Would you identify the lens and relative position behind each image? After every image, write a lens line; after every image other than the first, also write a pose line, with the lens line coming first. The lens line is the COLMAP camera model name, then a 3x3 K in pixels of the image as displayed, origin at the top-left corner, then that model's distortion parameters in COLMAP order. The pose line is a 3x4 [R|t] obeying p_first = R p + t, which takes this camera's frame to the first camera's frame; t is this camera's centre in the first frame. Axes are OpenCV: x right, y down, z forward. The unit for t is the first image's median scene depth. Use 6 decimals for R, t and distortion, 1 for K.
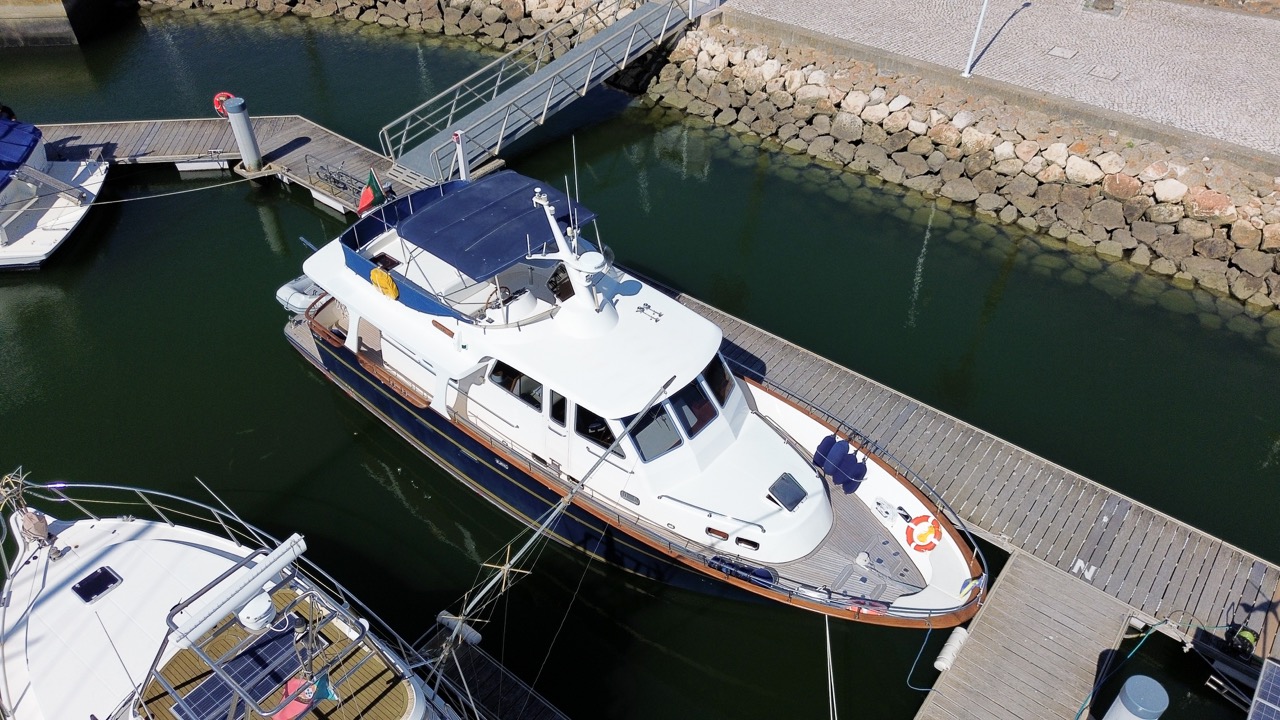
lens RADIAL K [[907.5, 0, 640.0], [0, 907.5, 360.0], [0, 0, 1]] dist [0.075434, -0.061909]
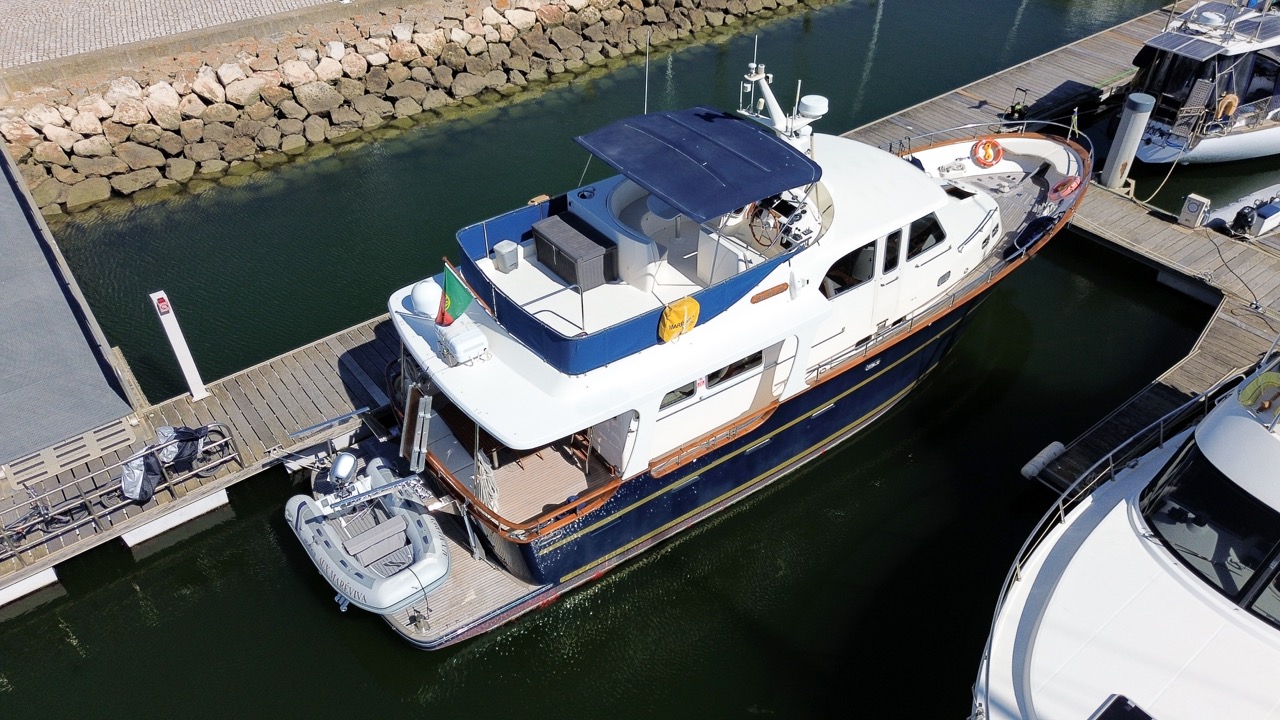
lens RADIAL K [[907.5, 0, 640.0], [0, 907.5, 360.0], [0, 0, 1]] dist [0.075434, -0.061909]
pose [[0.253580, -0.617790, 0.744333, -0.516586], [0.639468, 0.684423, 0.350210, -0.203551], [-0.725795, 0.387171, 0.568613, 0.401024]]
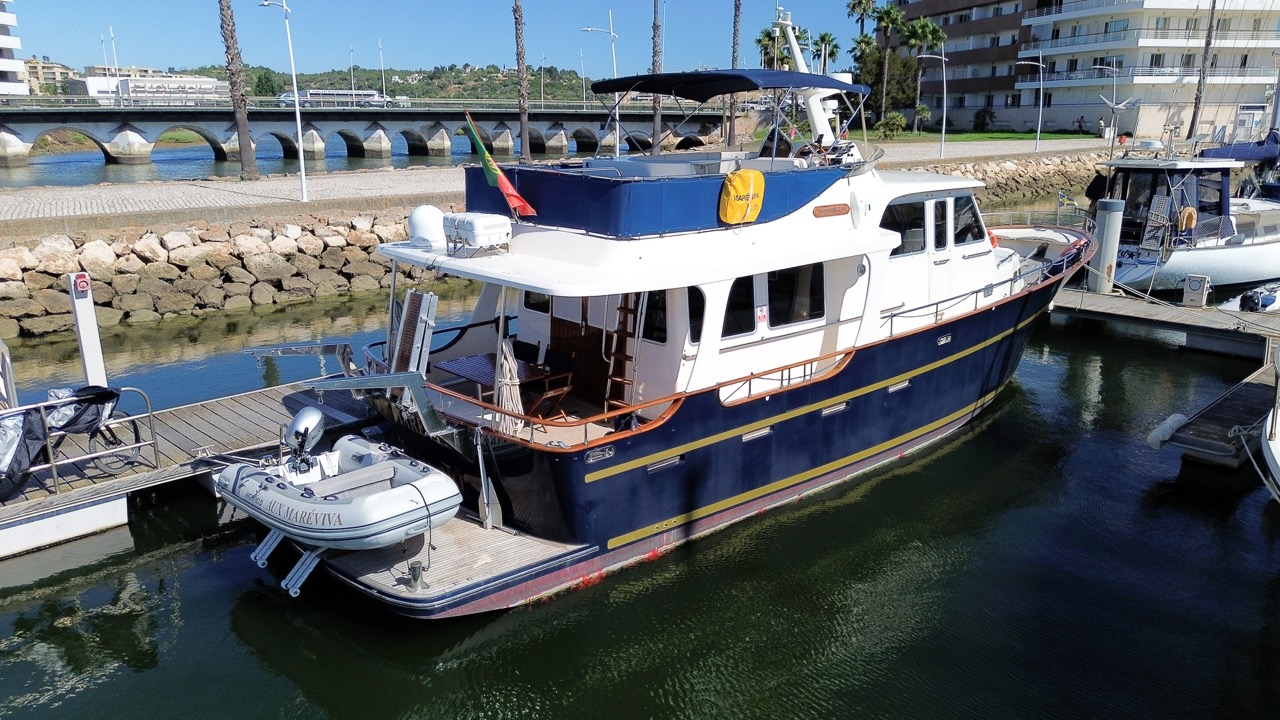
lens RADIAL K [[907.5, 0, 640.0], [0, 907.5, 360.0], [0, 0, 1]] dist [0.075434, -0.061909]
pose [[0.153742, -0.271072, 0.950202, -0.547032], [0.650079, 0.751960, 0.109335, -0.070282], [-0.744151, 0.600897, 0.291825, 0.590249]]
